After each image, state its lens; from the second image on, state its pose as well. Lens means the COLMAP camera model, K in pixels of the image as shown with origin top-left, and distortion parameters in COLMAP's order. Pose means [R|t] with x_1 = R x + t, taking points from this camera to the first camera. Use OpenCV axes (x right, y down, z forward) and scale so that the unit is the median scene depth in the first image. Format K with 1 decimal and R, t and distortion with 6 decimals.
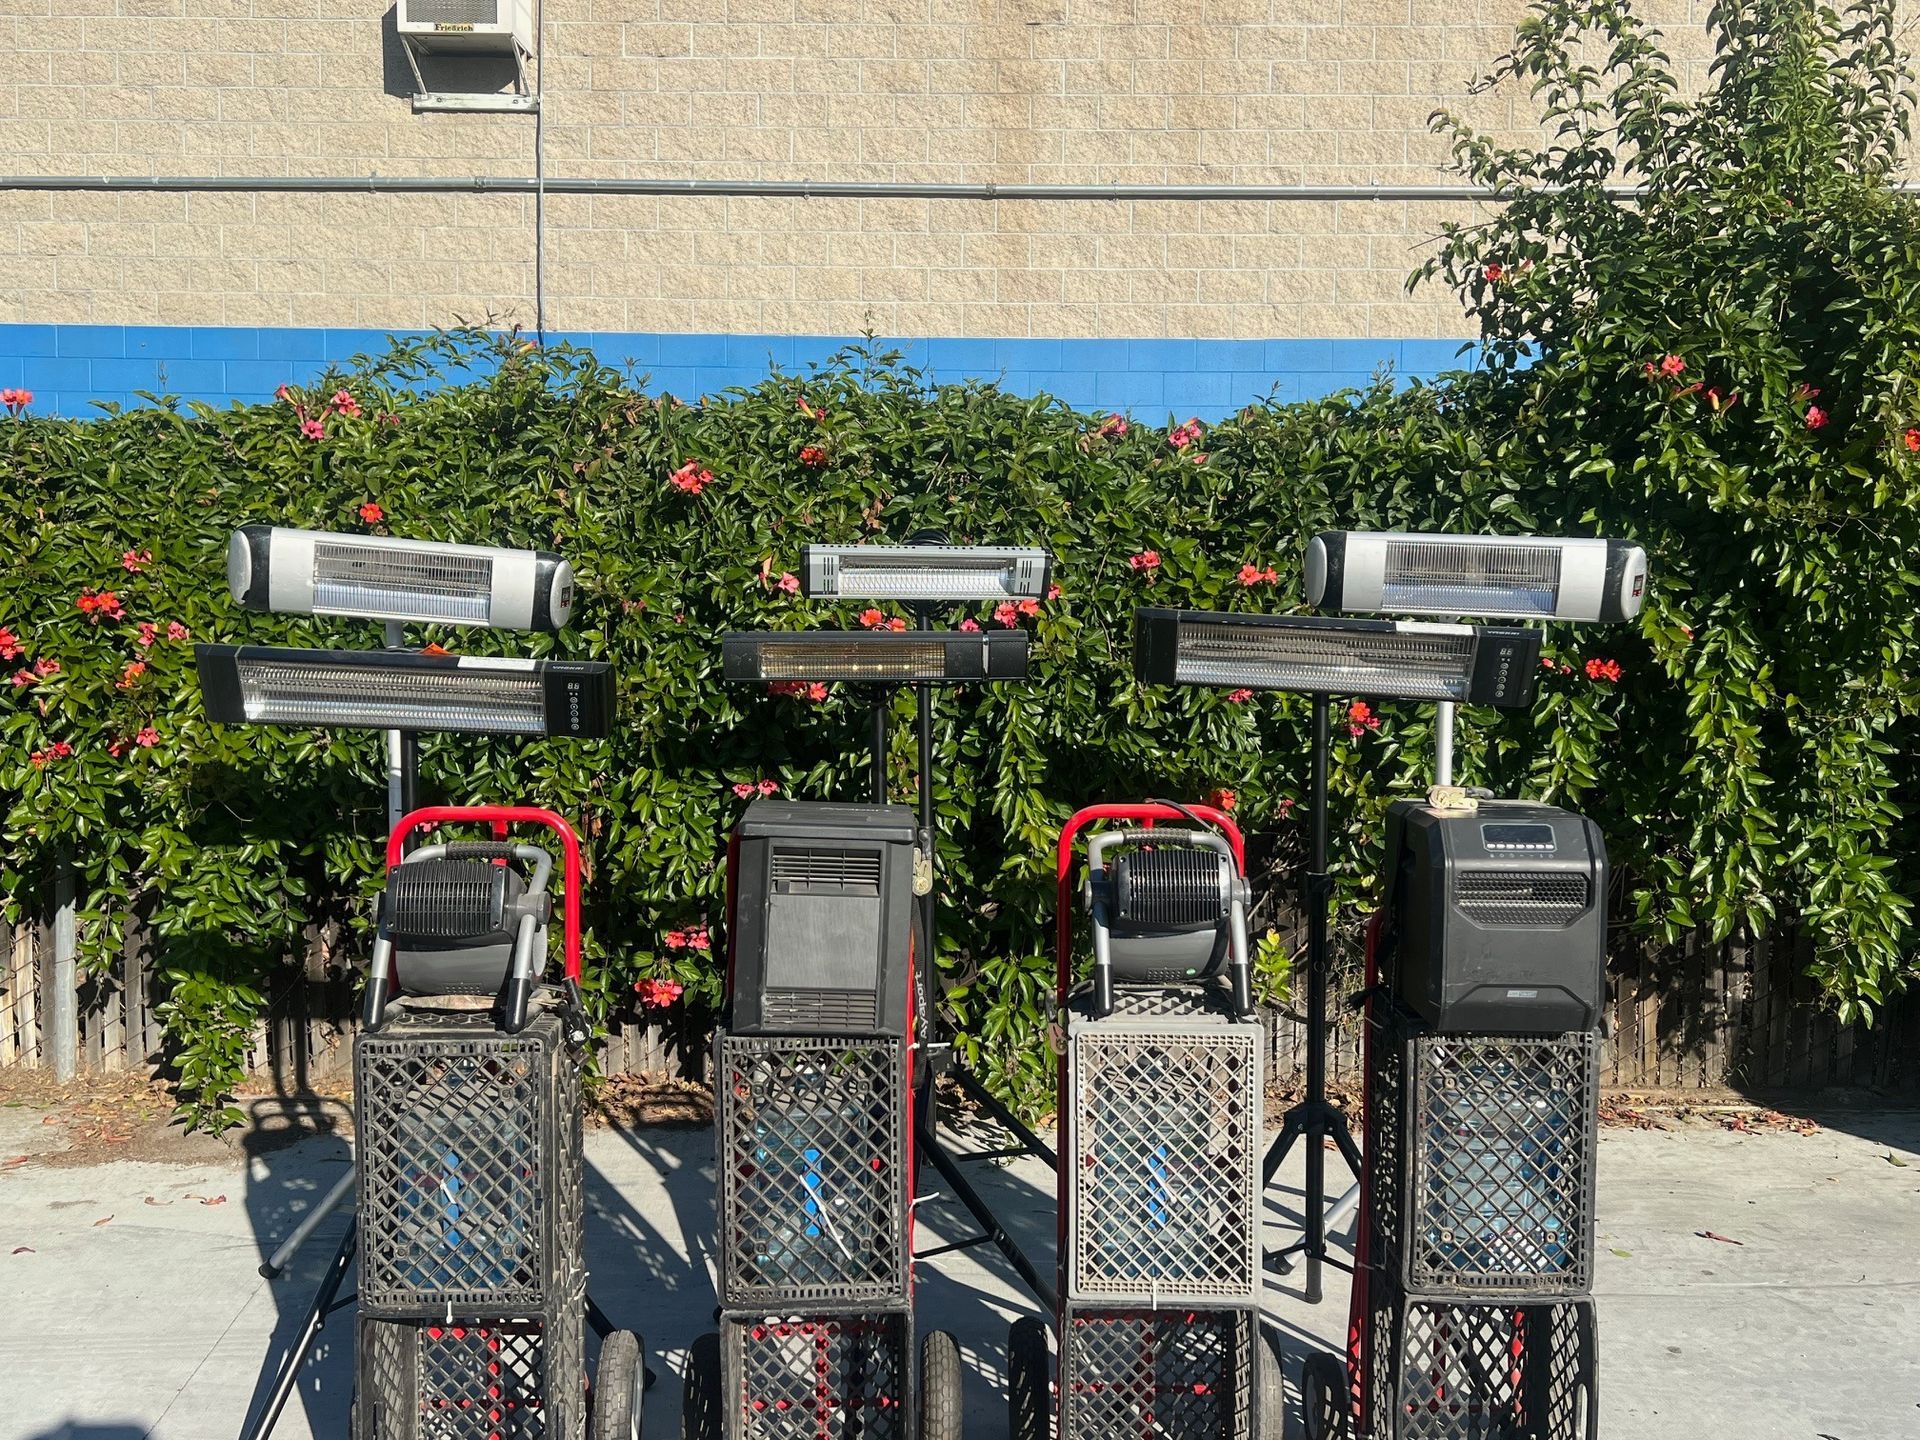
lens RADIAL K [[1785.2, 0, 974.5], [0, 1785.2, 720.7], [0, 0, 1]] dist [0.090407, -0.050081]
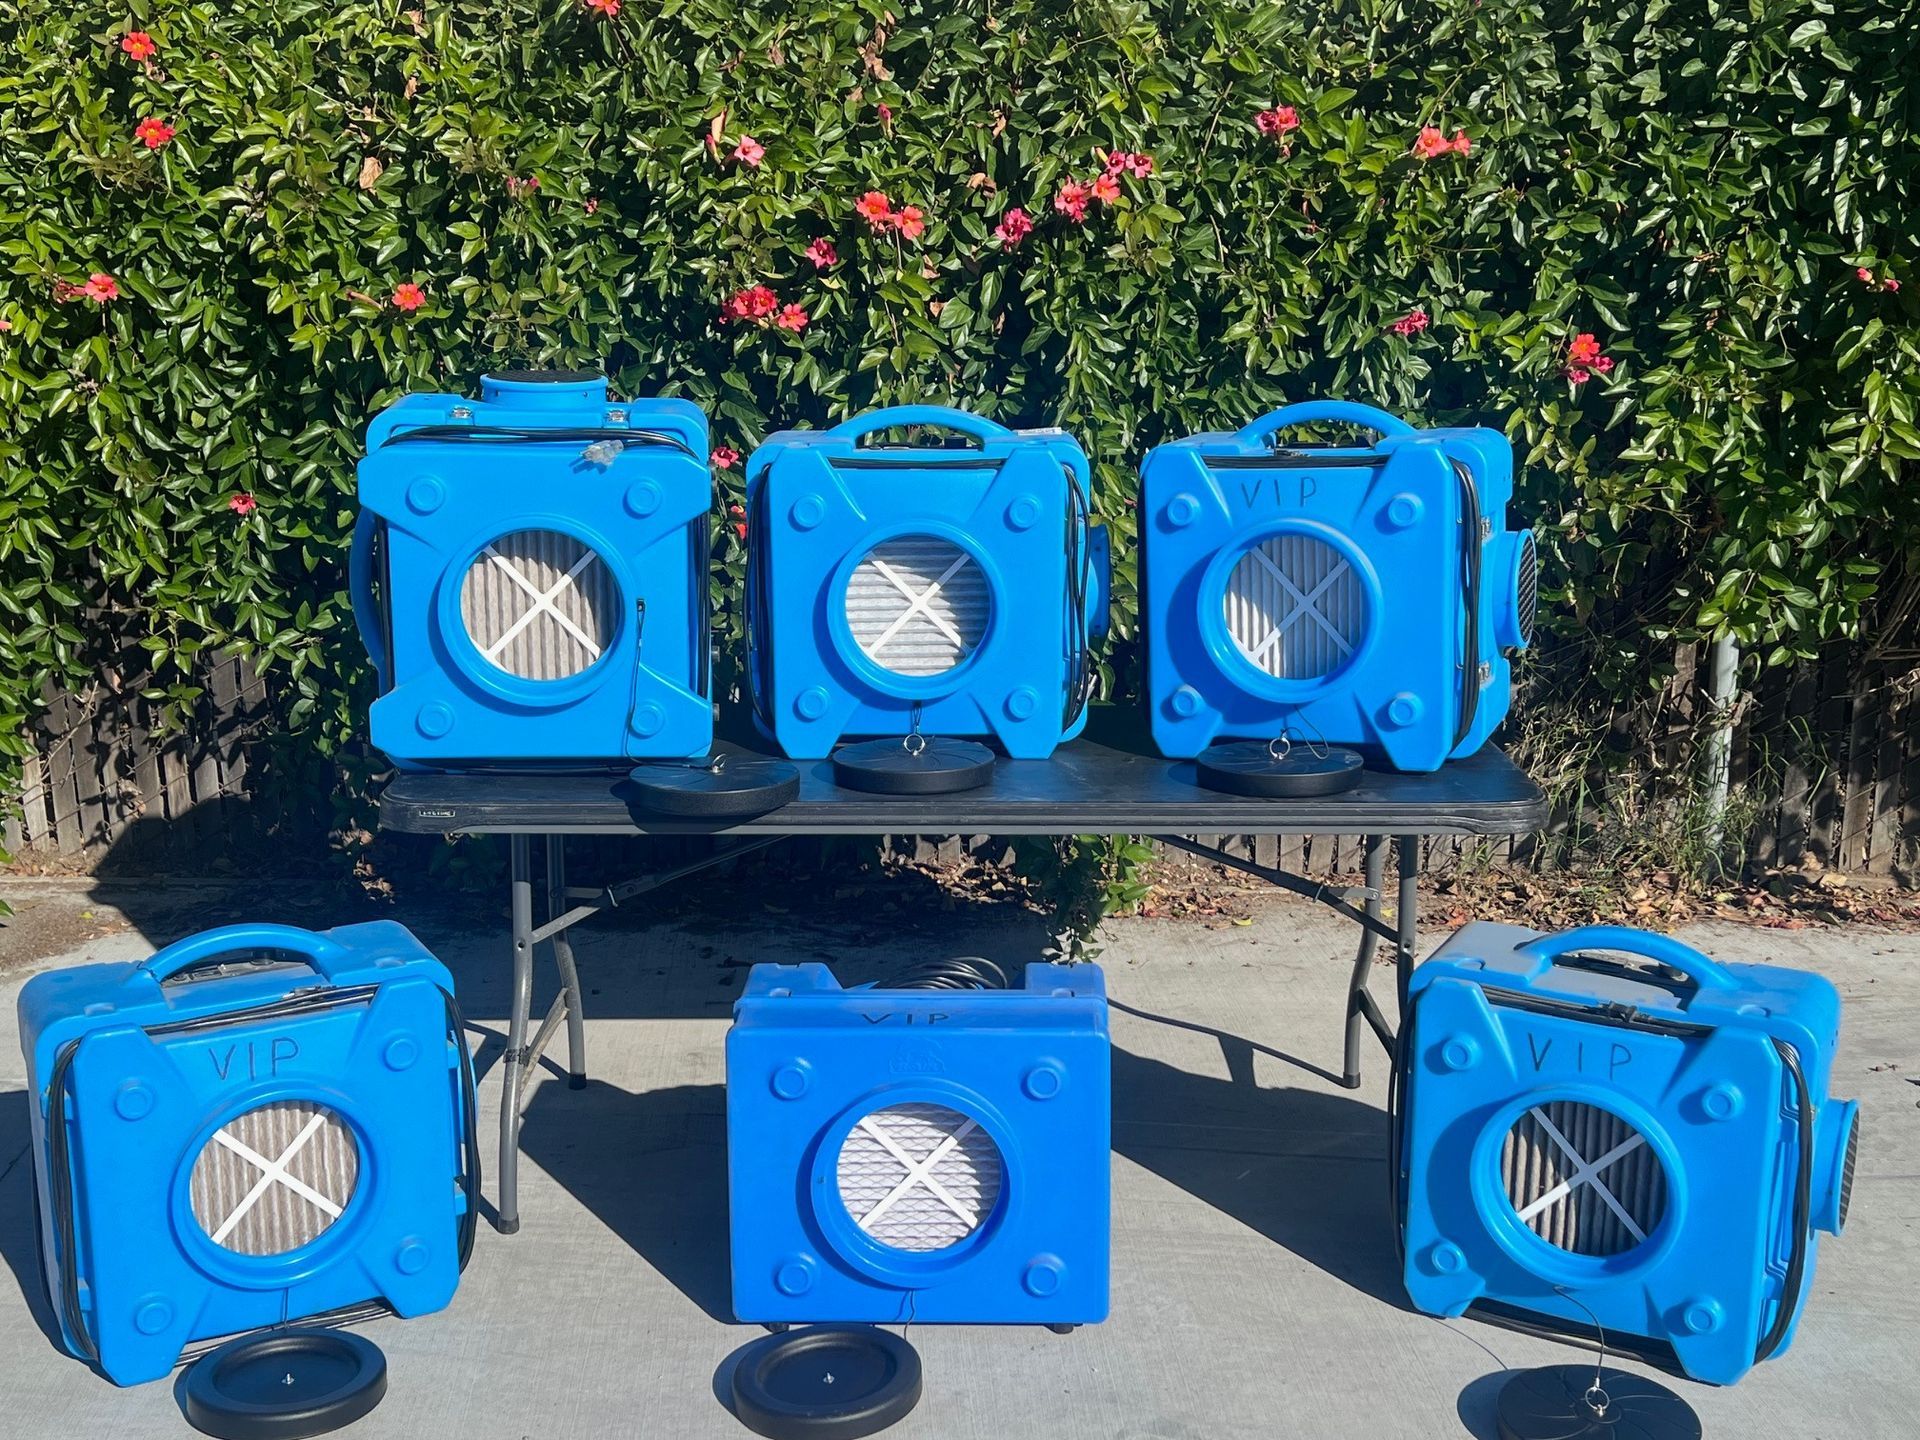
lens RADIAL K [[2223.2, 0, 994.9], [0, 2223.2, 745.4], [0, 0, 1]] dist [0.018535, 0.000000]
pose [[0.999986, 0.004731, -0.002456, -0.007795], [-0.004288, 0.987661, 0.156548, 0.012120], [0.003166, -0.156535, 0.987667, 0.128662]]
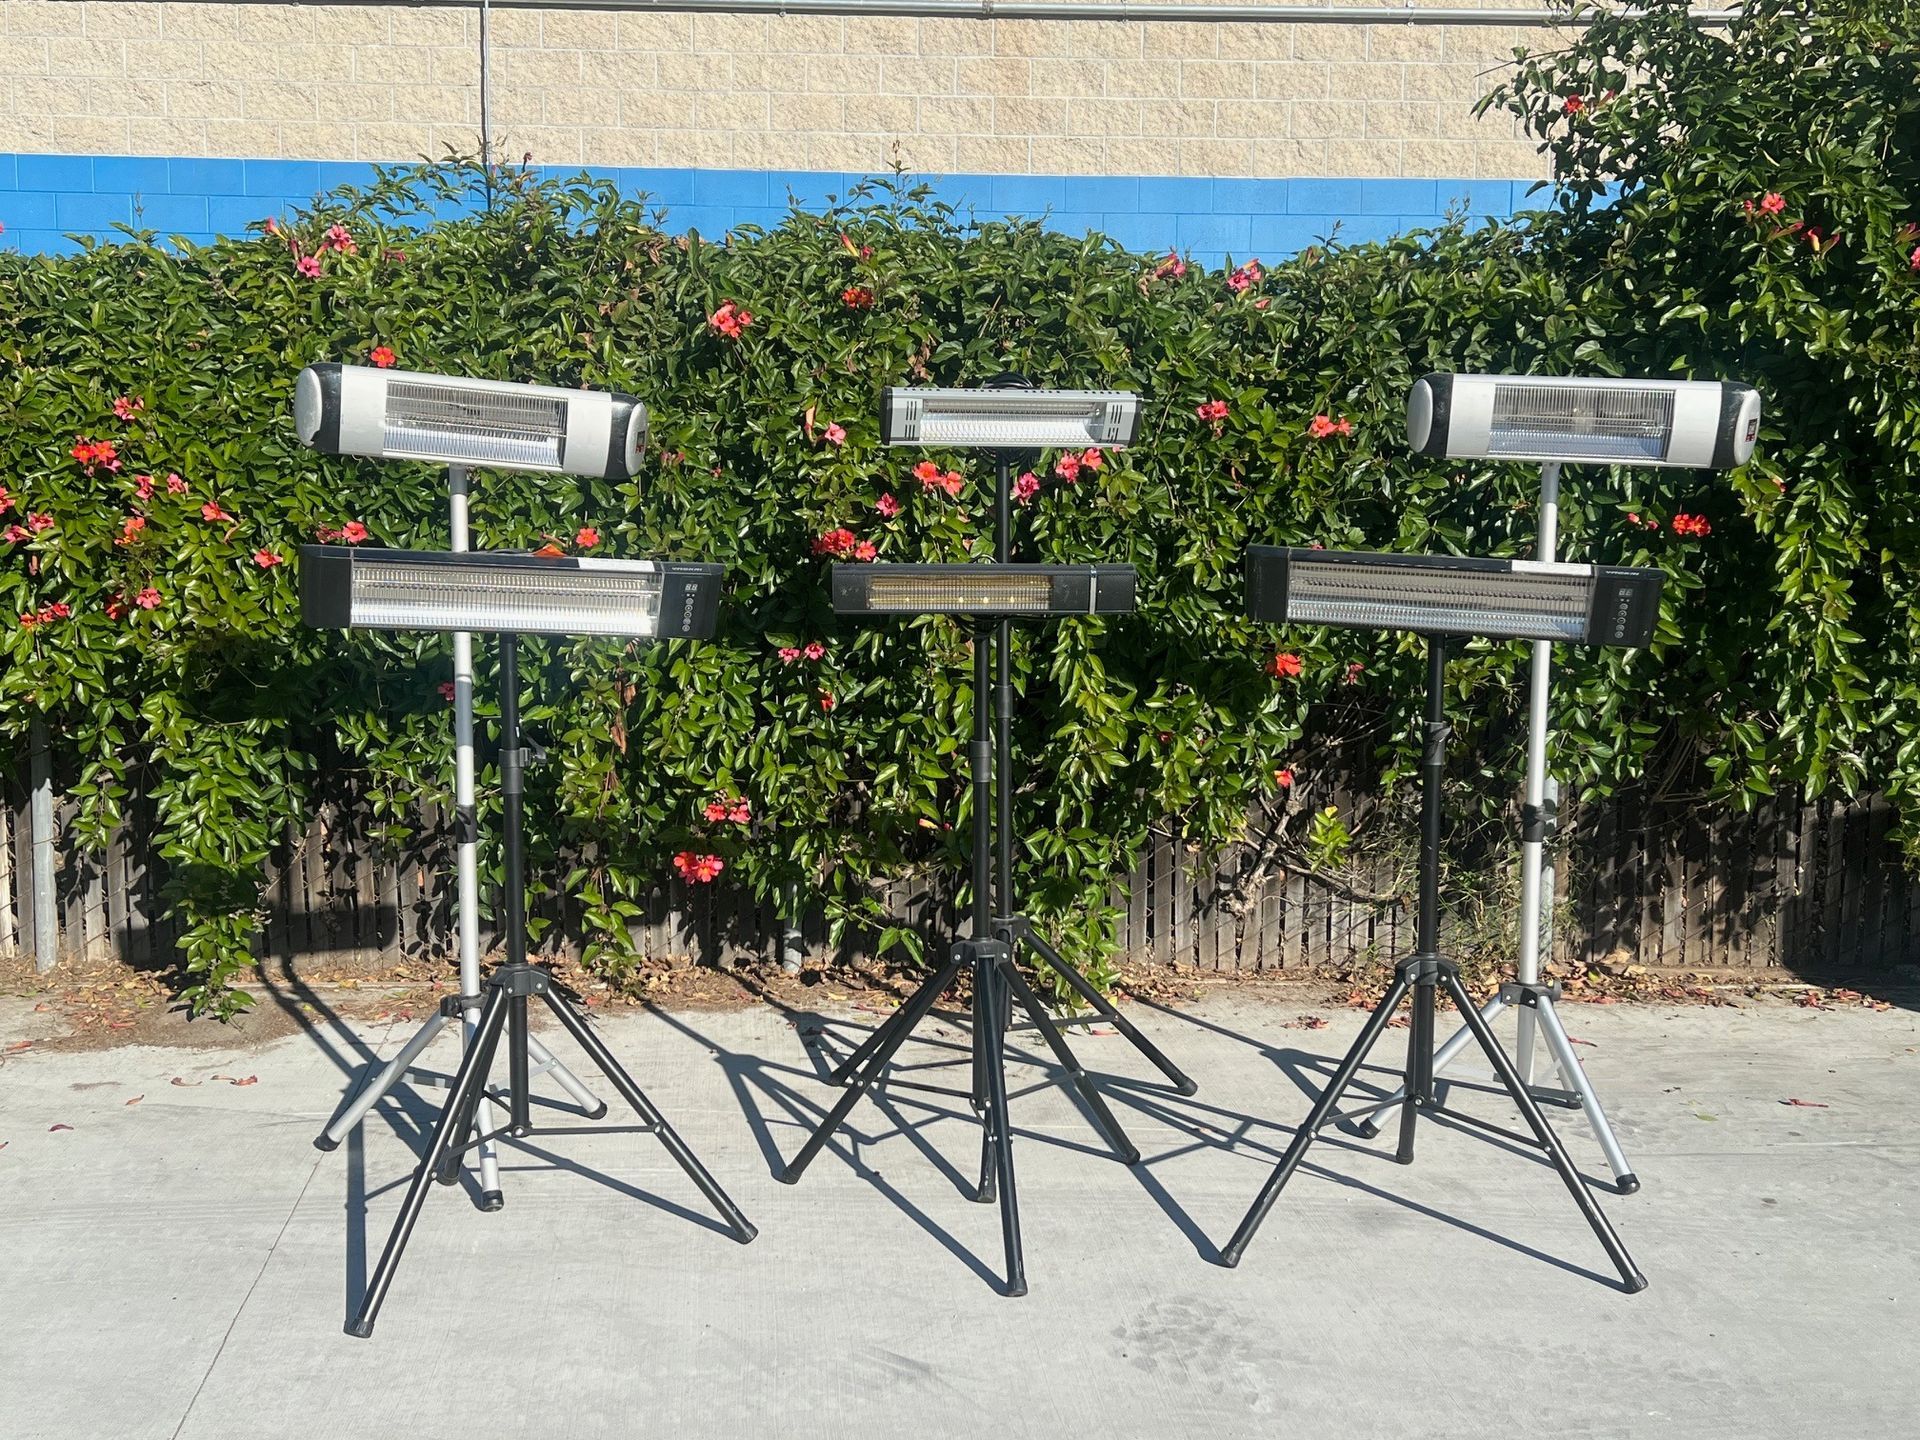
lens RADIAL K [[2003.2, 0, 985.9], [0, 2003.2, 716.9], [0, 0, 1]] dist [0.062276, 0.000000]
pose [[0.999340, -0.002904, 0.036200, -0.061875], [0.001053, 0.998695, 0.051066, 0.017255], [-0.036301, -0.050994, 0.998039, -0.061018]]
